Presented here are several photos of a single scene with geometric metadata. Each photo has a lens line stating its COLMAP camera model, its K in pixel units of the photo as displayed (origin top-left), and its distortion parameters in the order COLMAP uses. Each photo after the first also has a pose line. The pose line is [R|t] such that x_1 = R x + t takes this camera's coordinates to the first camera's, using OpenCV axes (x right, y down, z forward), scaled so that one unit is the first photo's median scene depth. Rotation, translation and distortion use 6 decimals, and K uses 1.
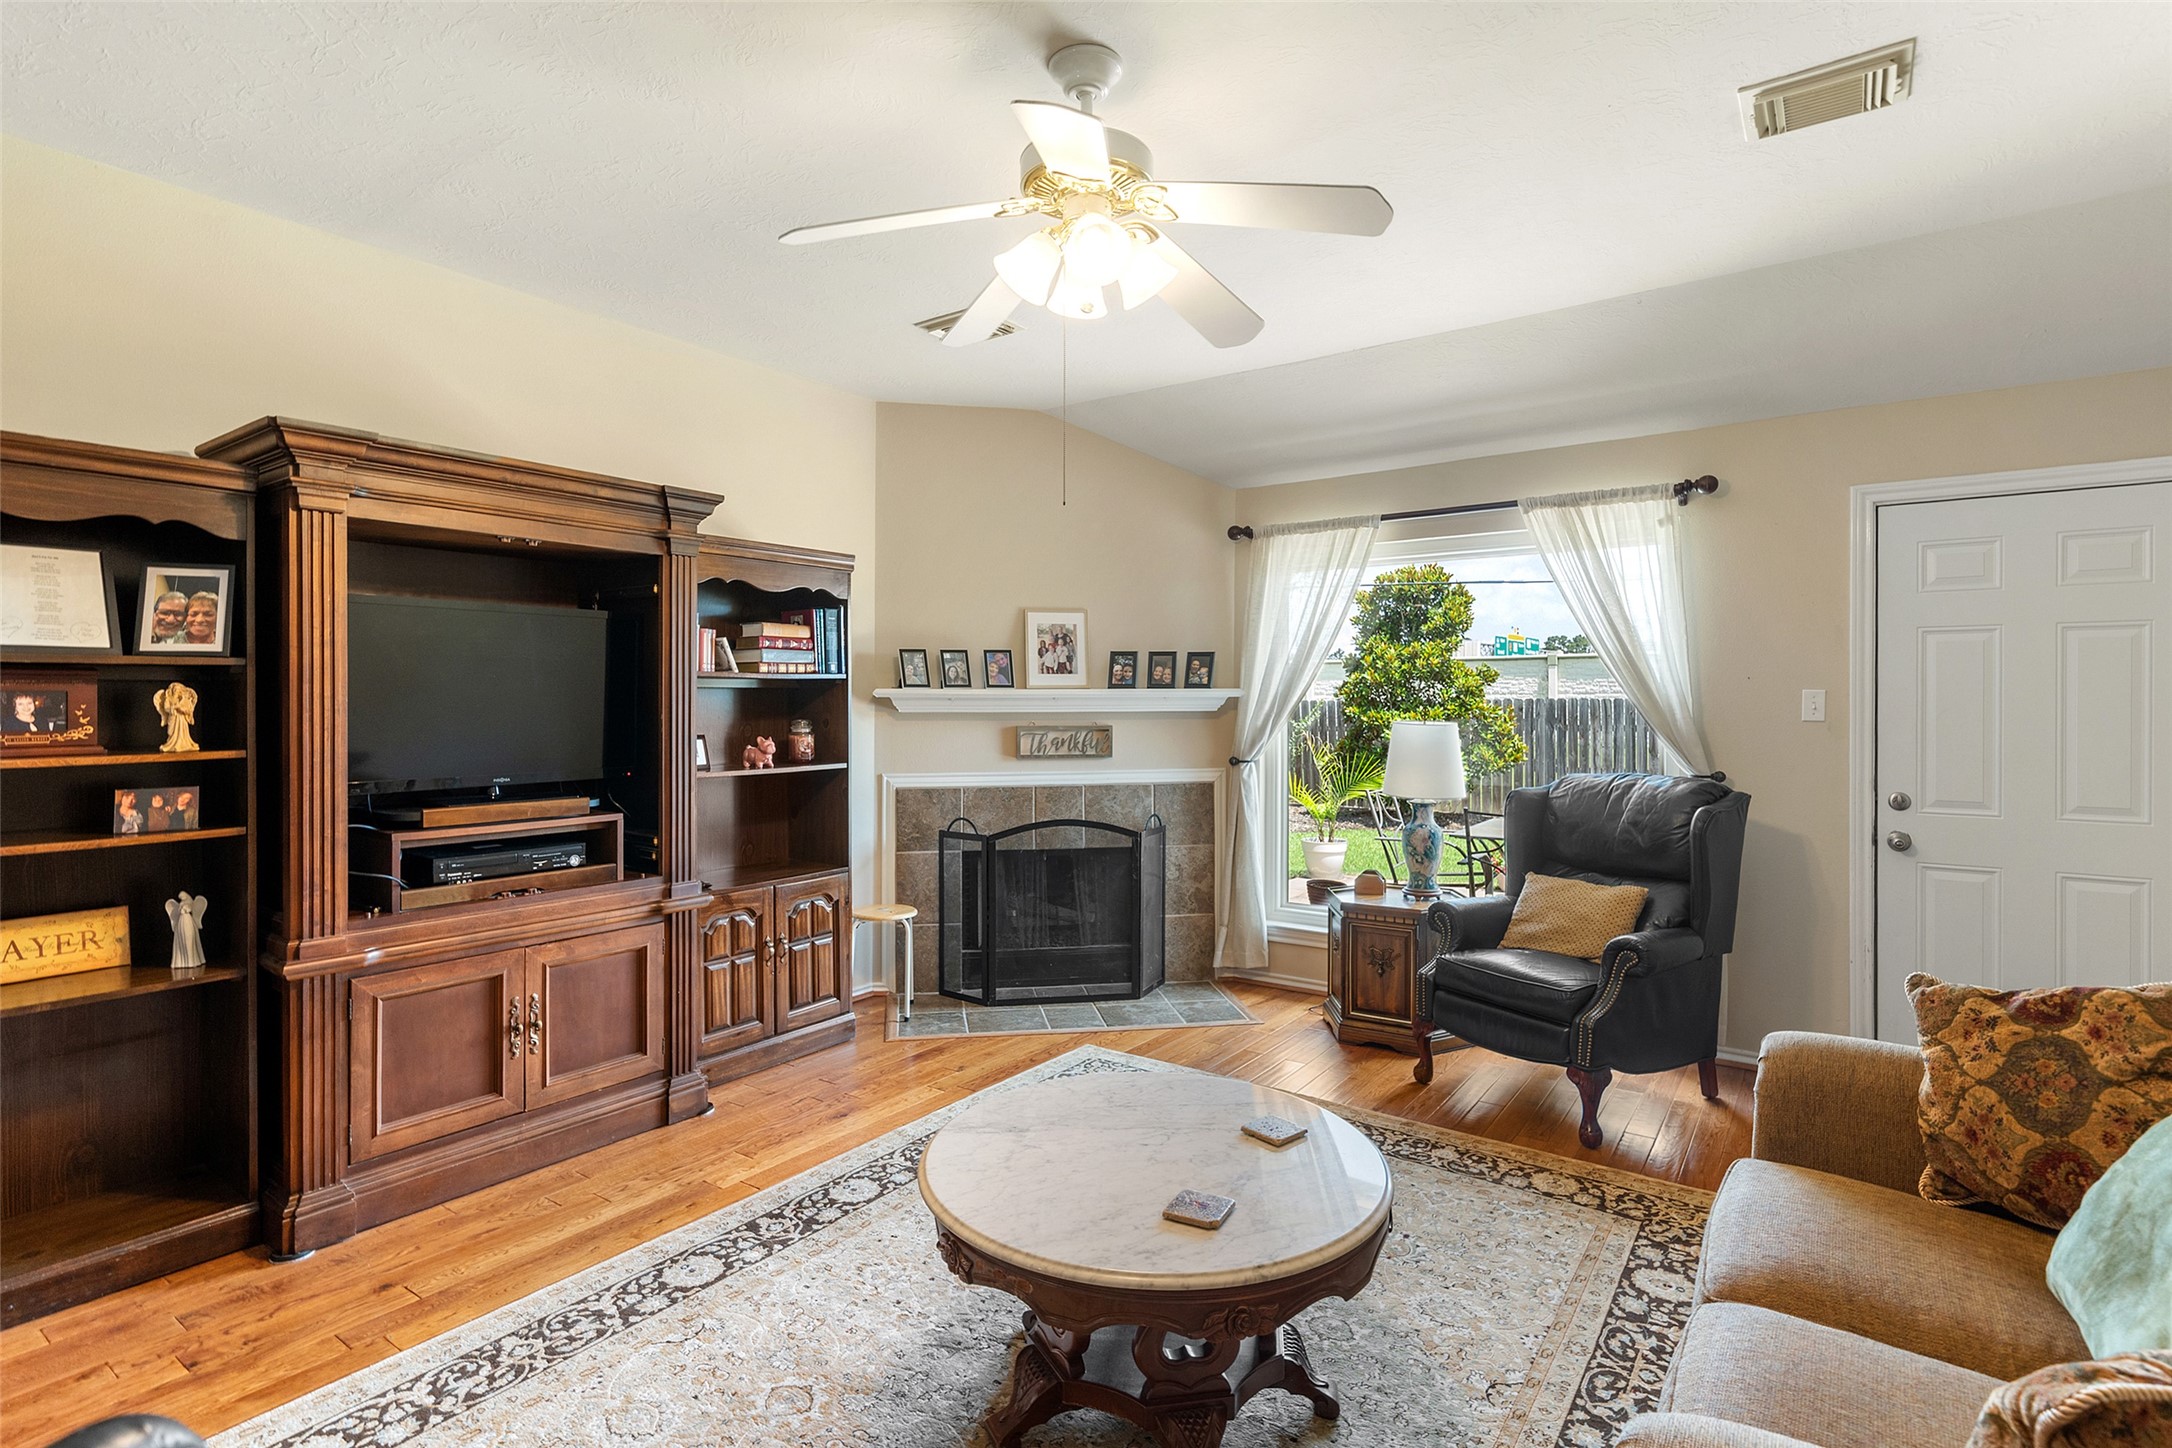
lens RADIAL K [[1082.8, 0, 1081.3], [0, 1082.8, 705.0], [0, 0, 1]] dist [0.005998, -0.000112]
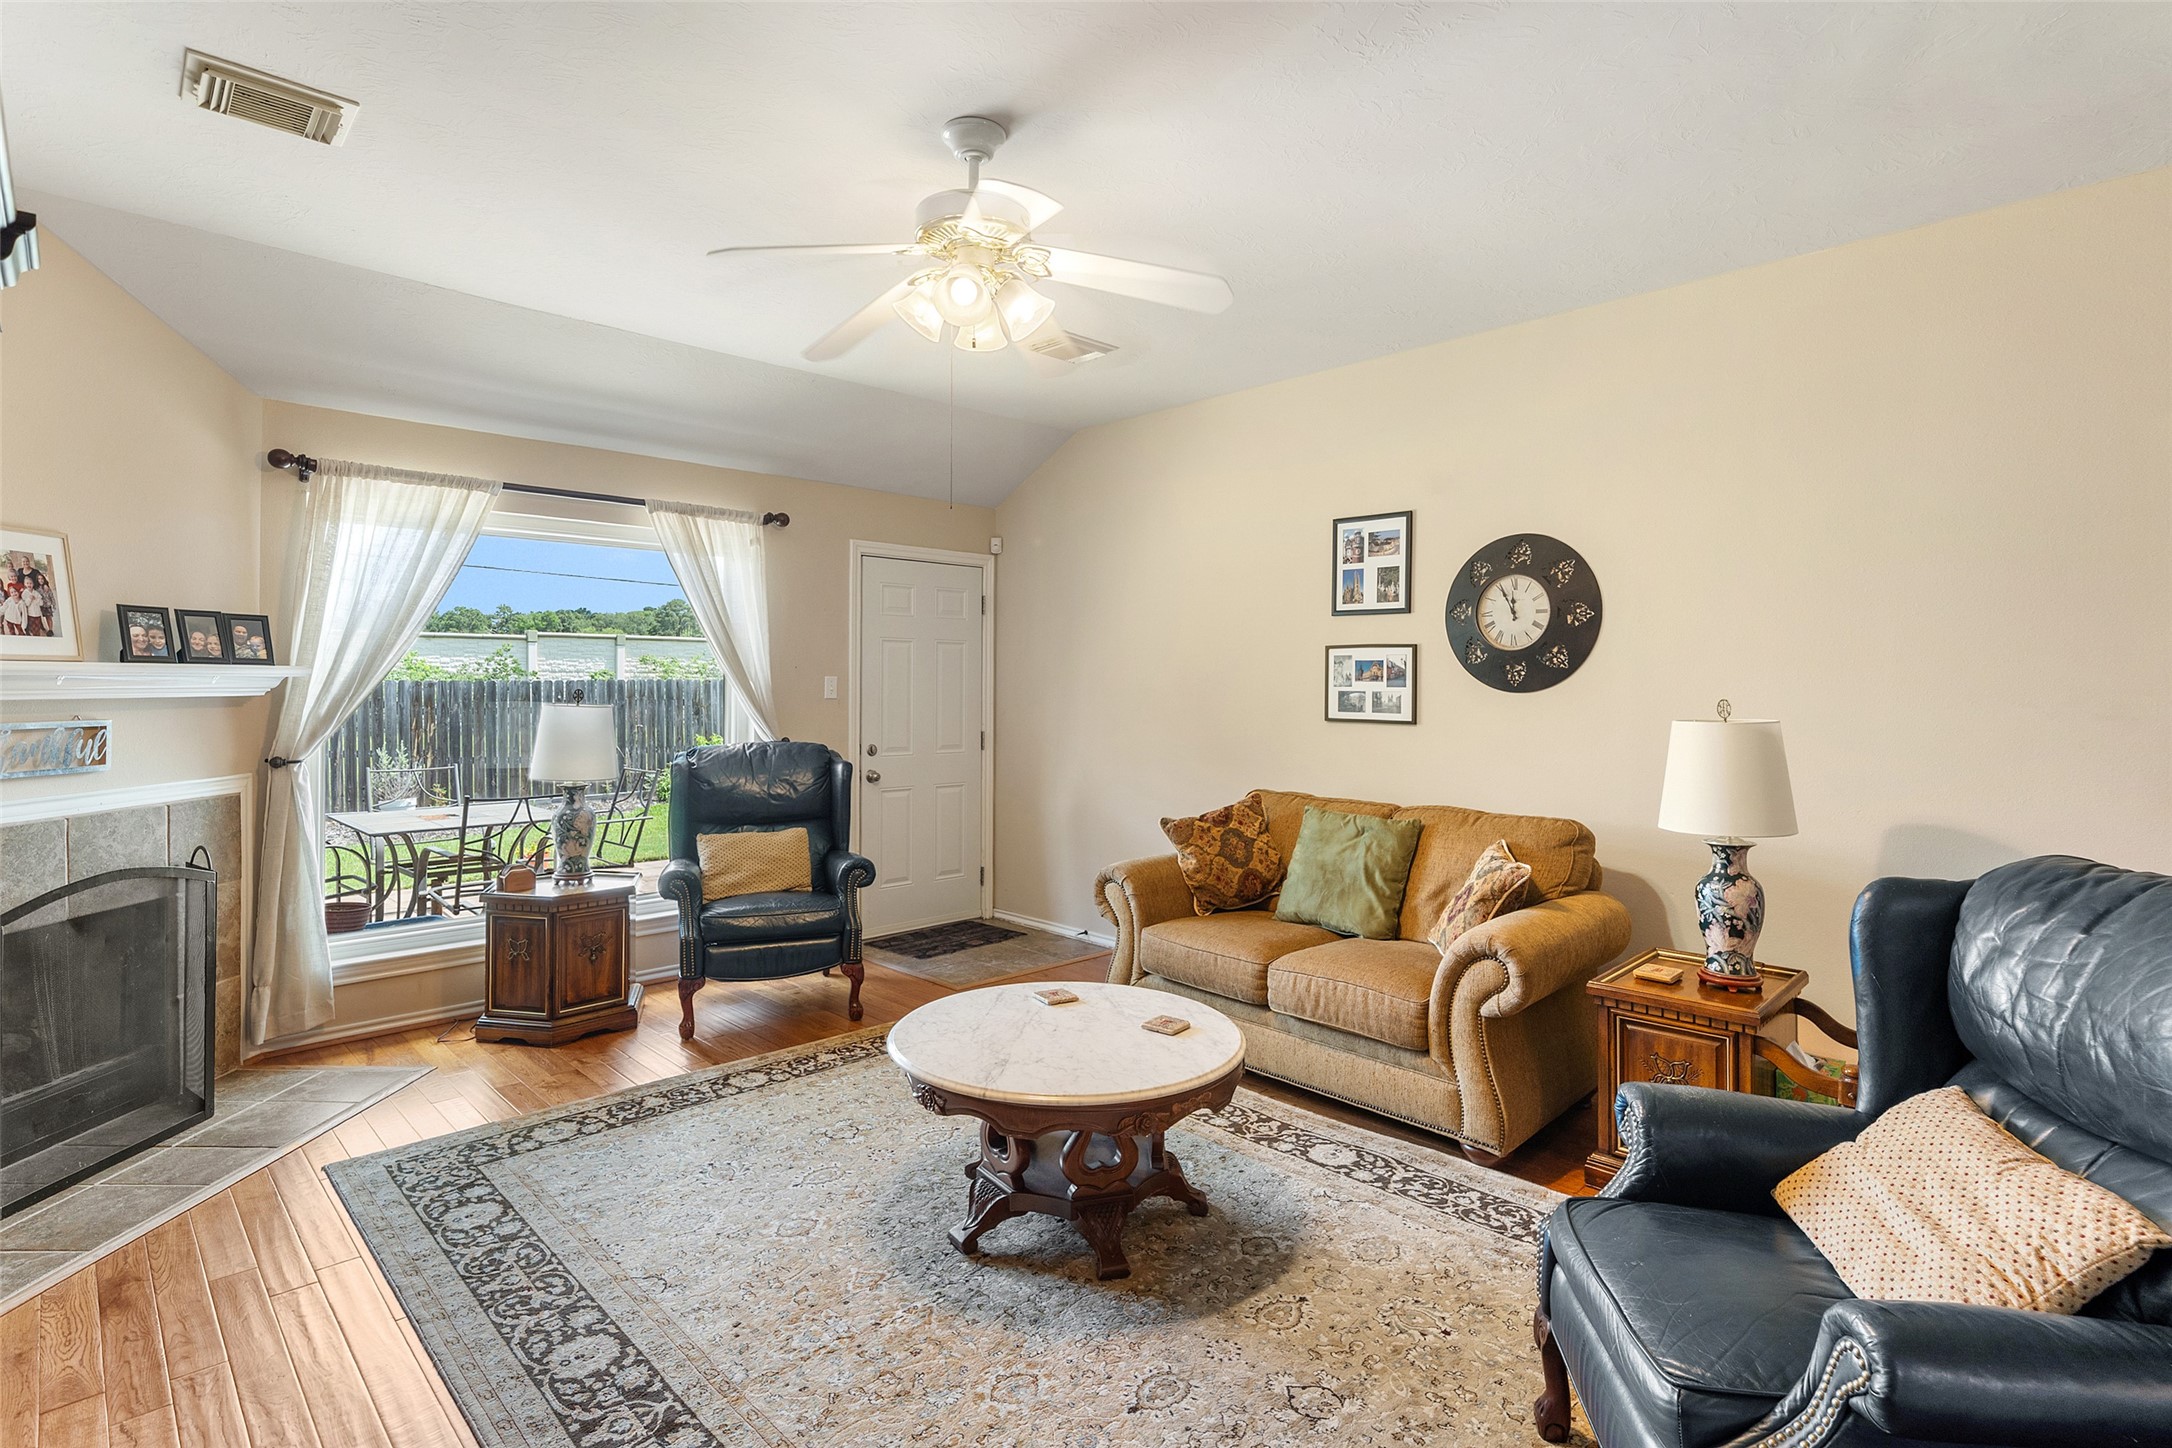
lens RADIAL K [[1082.8, 0, 1096.2], [0, 1082.8, 680.5], [0, 0, 1]] dist [0.005998, -0.000112]
pose [[0.165654, 0.005724, 0.986167, -0.569649], [0.001538, 0.999980, -0.006063, 0.000545], [-0.986183, 0.002521, 0.165642, 0.353233]]
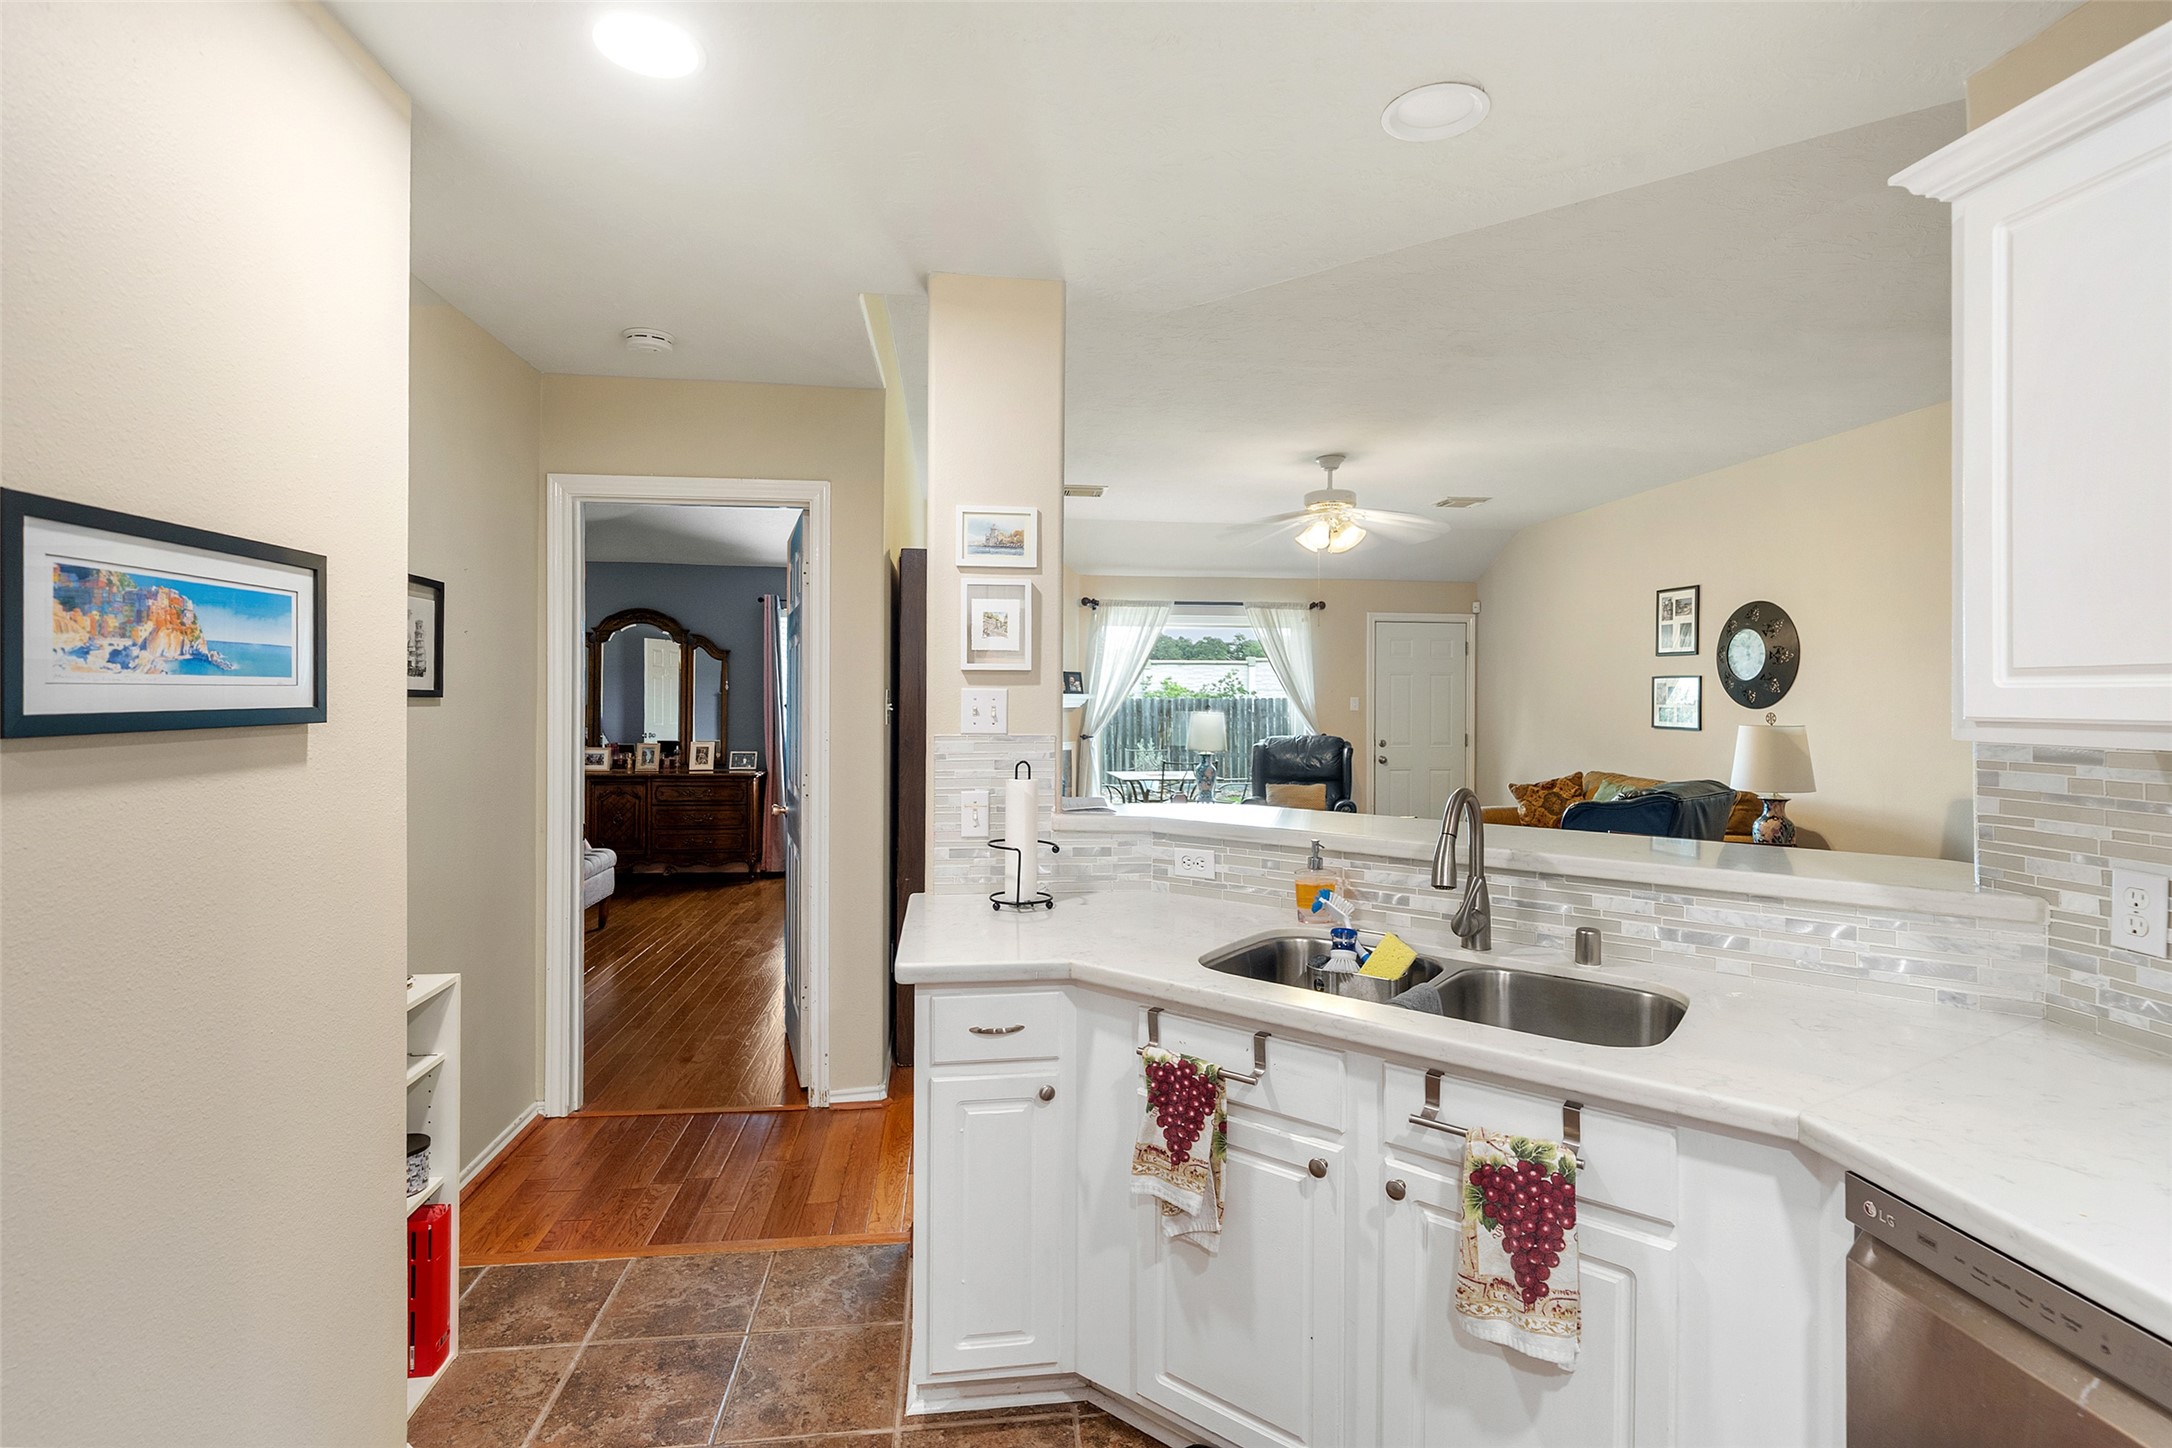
lens RADIAL K [[1082.8, 0, 1064.2], [0, 1082.8, 693.3], [0, 0, 1]] dist [0.005998, -0.000112]
pose [[0.740136, 0.007135, 0.672420, -1.141919], [-0.001039, 0.999955, -0.009467, 0.000076], [-0.672457, 0.006308, 0.740110, -0.256240]]
